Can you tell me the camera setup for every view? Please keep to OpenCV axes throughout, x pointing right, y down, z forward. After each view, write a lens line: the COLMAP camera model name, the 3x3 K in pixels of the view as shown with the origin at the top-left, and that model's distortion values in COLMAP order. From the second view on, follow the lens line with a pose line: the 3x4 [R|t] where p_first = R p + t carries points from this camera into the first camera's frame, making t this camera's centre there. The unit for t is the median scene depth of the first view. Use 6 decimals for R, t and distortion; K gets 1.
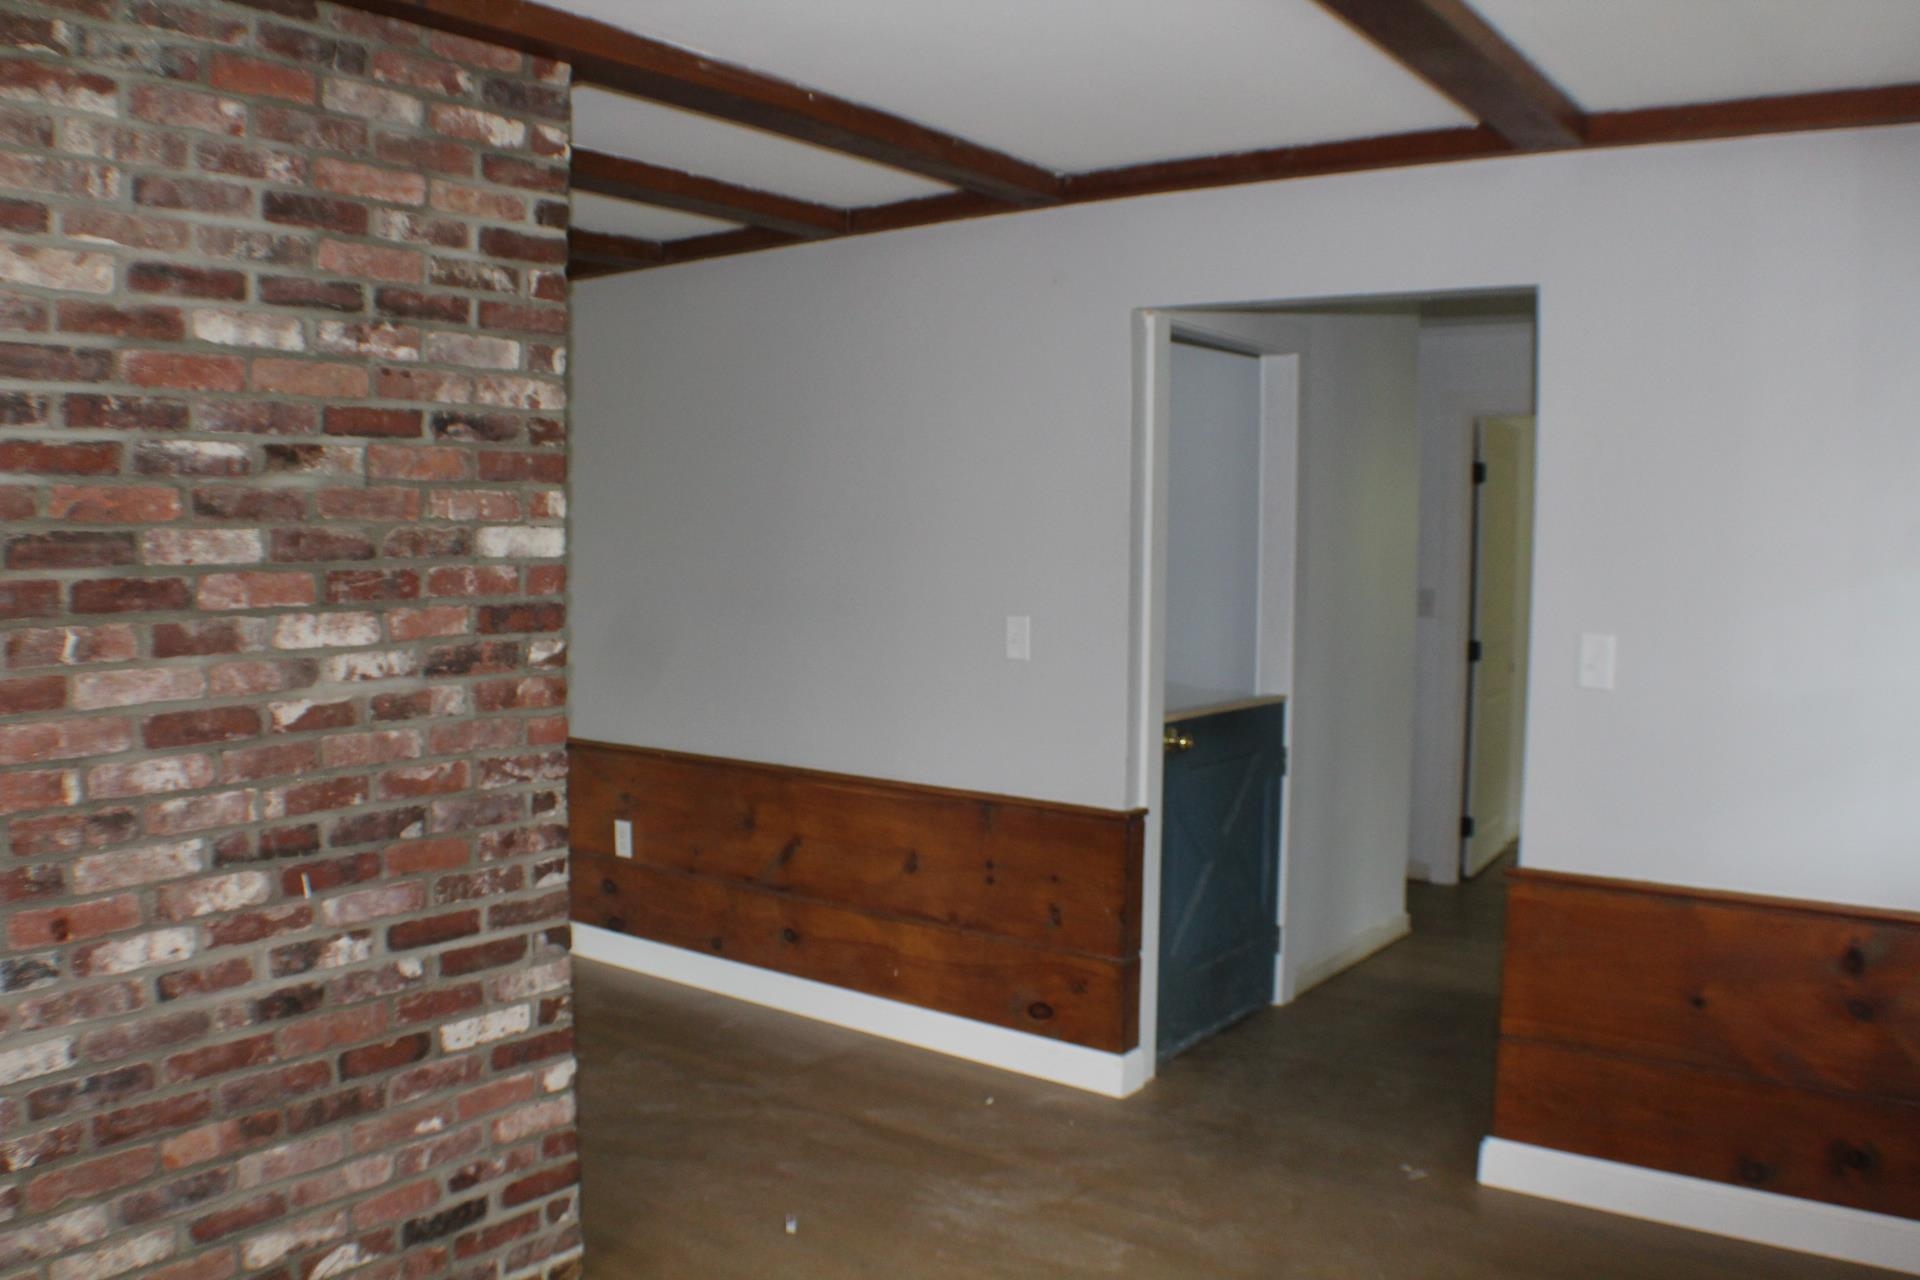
lens RADIAL K [[1537.5, 0, 972.0], [0, 1537.5, 636.2], [0, 0, 1]] dist [-0.231858, 0.119479]
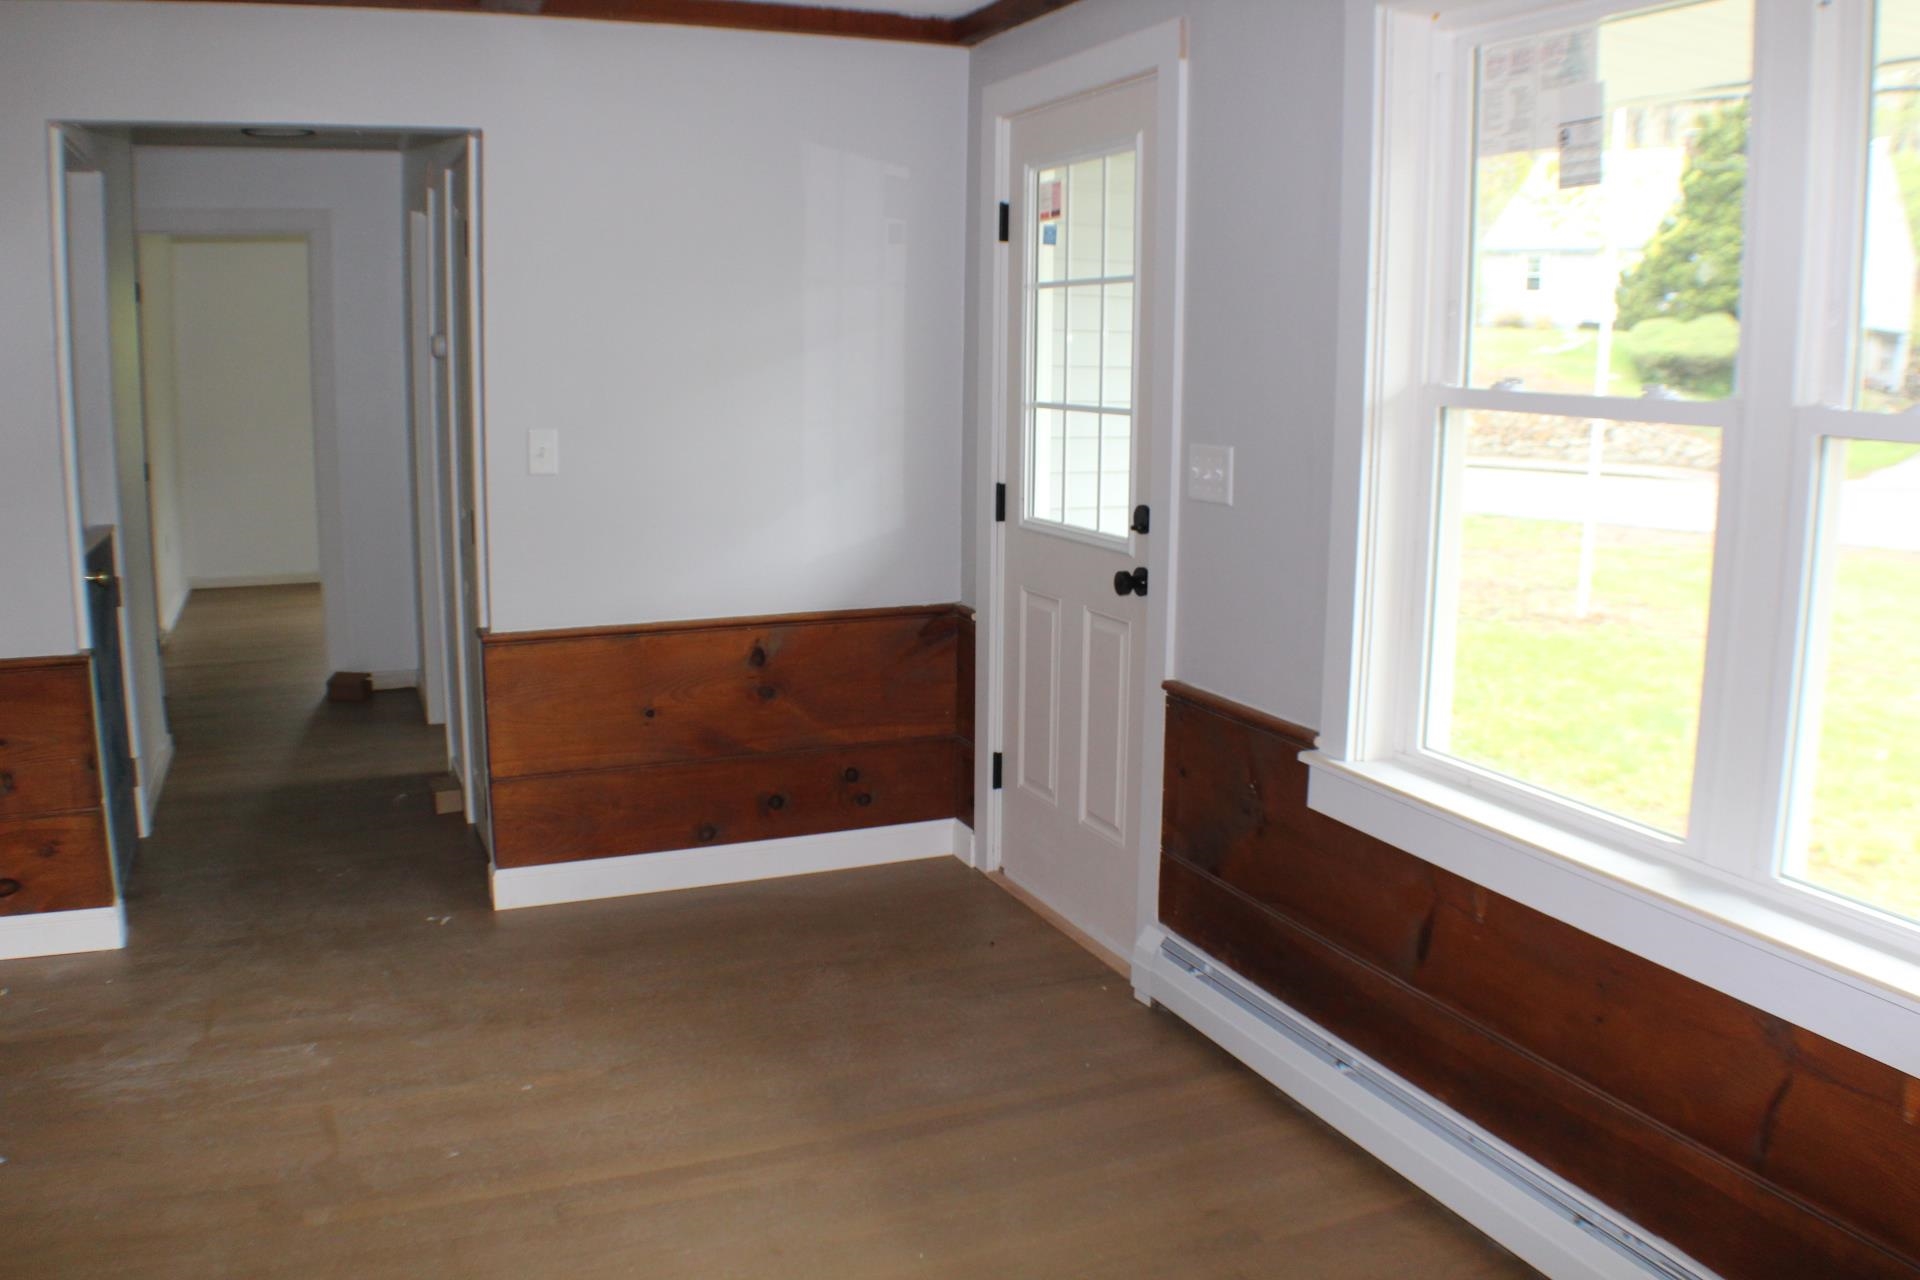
lens RADIAL K [[1537.5, 0, 972.0], [0, 1537.5, 636.2], [0, 0, 1]] dist [-0.231858, 0.119479]
pose [[0.487607, -0.161772, 0.857944, -0.381614], [0.053825, 0.986384, 0.155400, -0.004840], [-0.871402, -0.029596, 0.489676, 0.076520]]
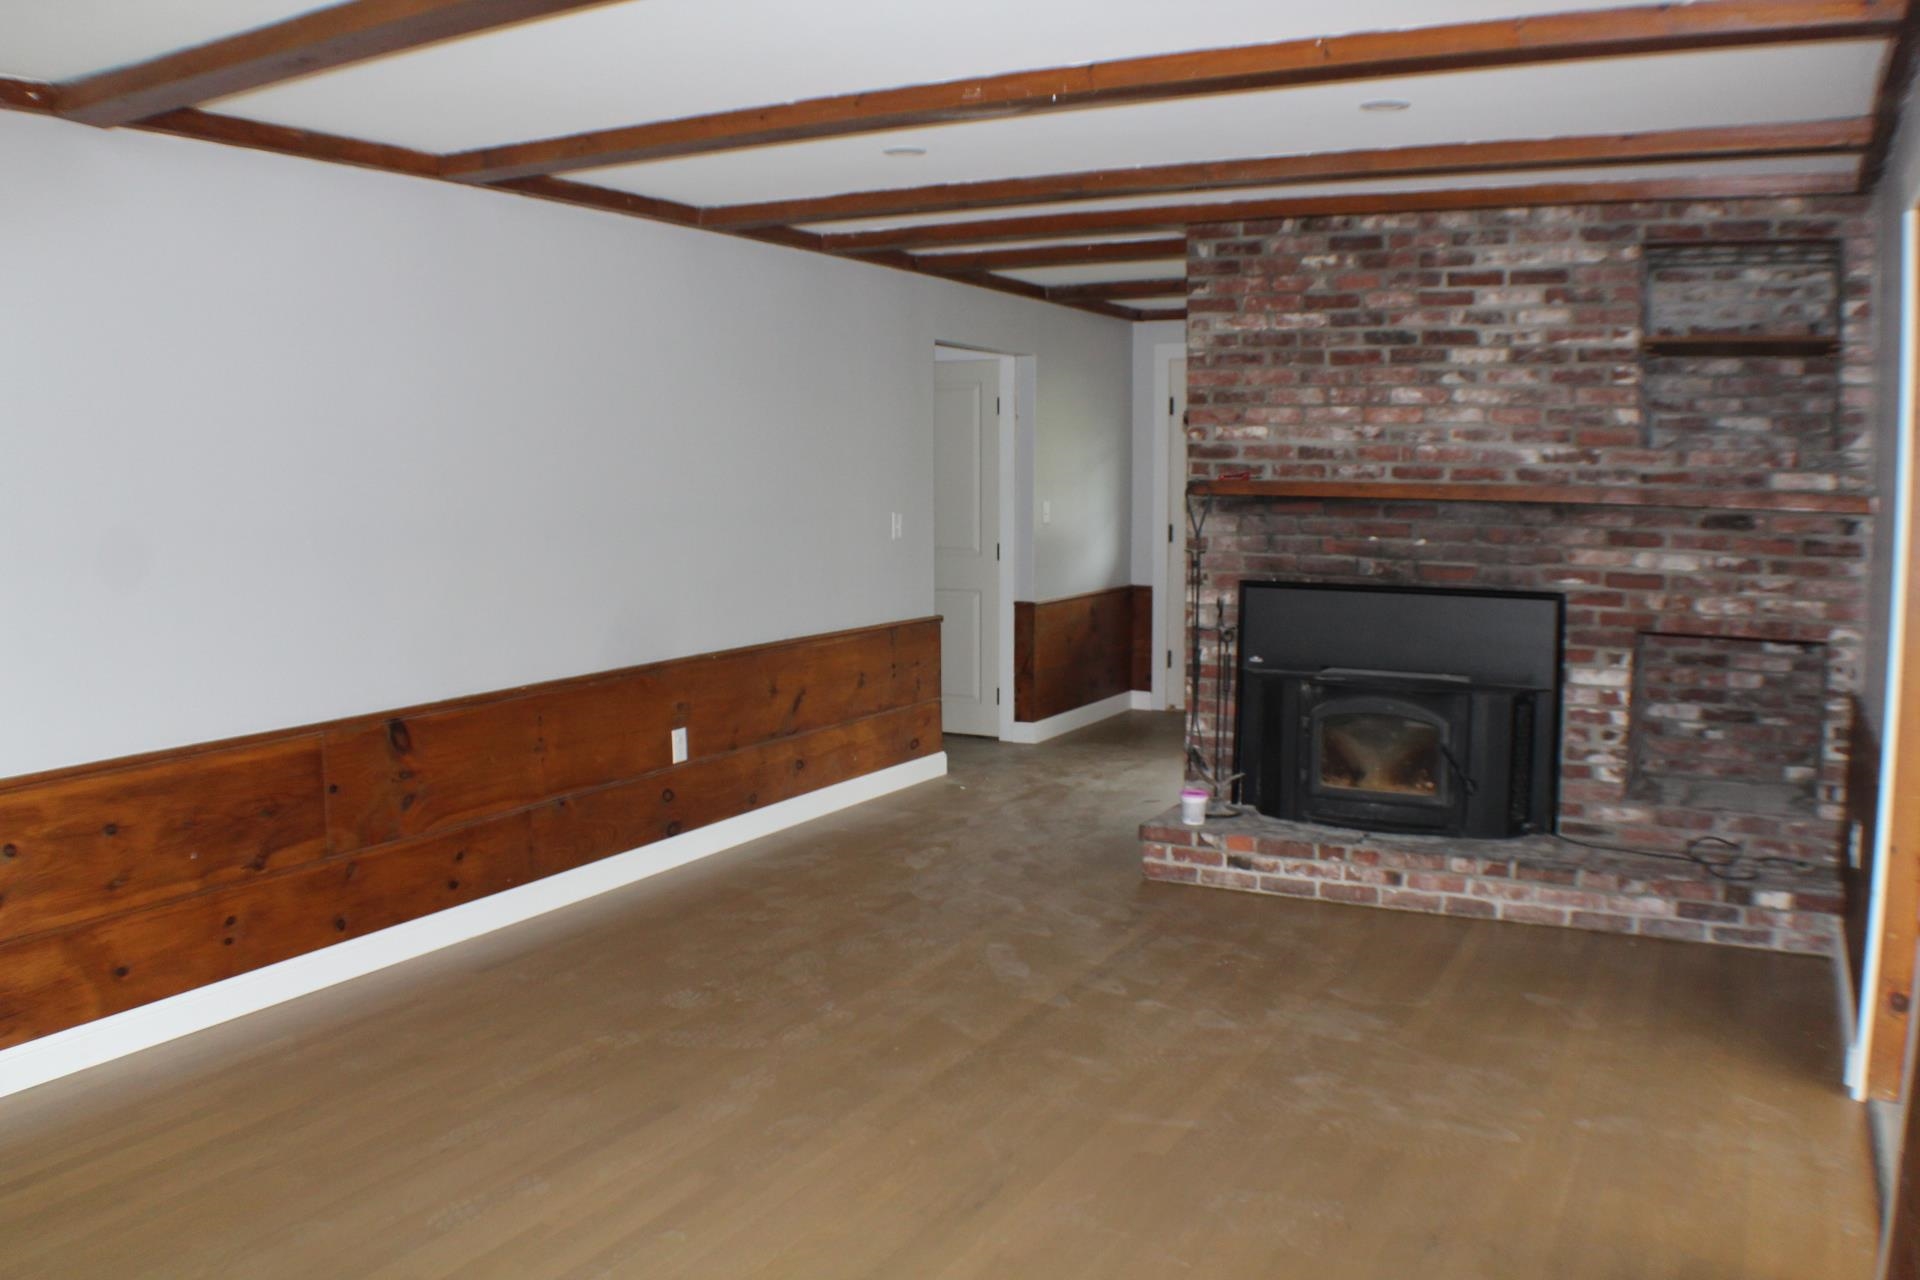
lens RADIAL K [[1537.5, 0, 972.0], [0, 1537.5, 636.2], [0, 0, 1]] dist [-0.231858, 0.119479]
pose [[-0.110572, -0.129149, 0.985441, -1.670860], [0.055767, 0.989153, 0.135893, -0.102983], [-0.992302, 0.069981, -0.102170, 1.129562]]
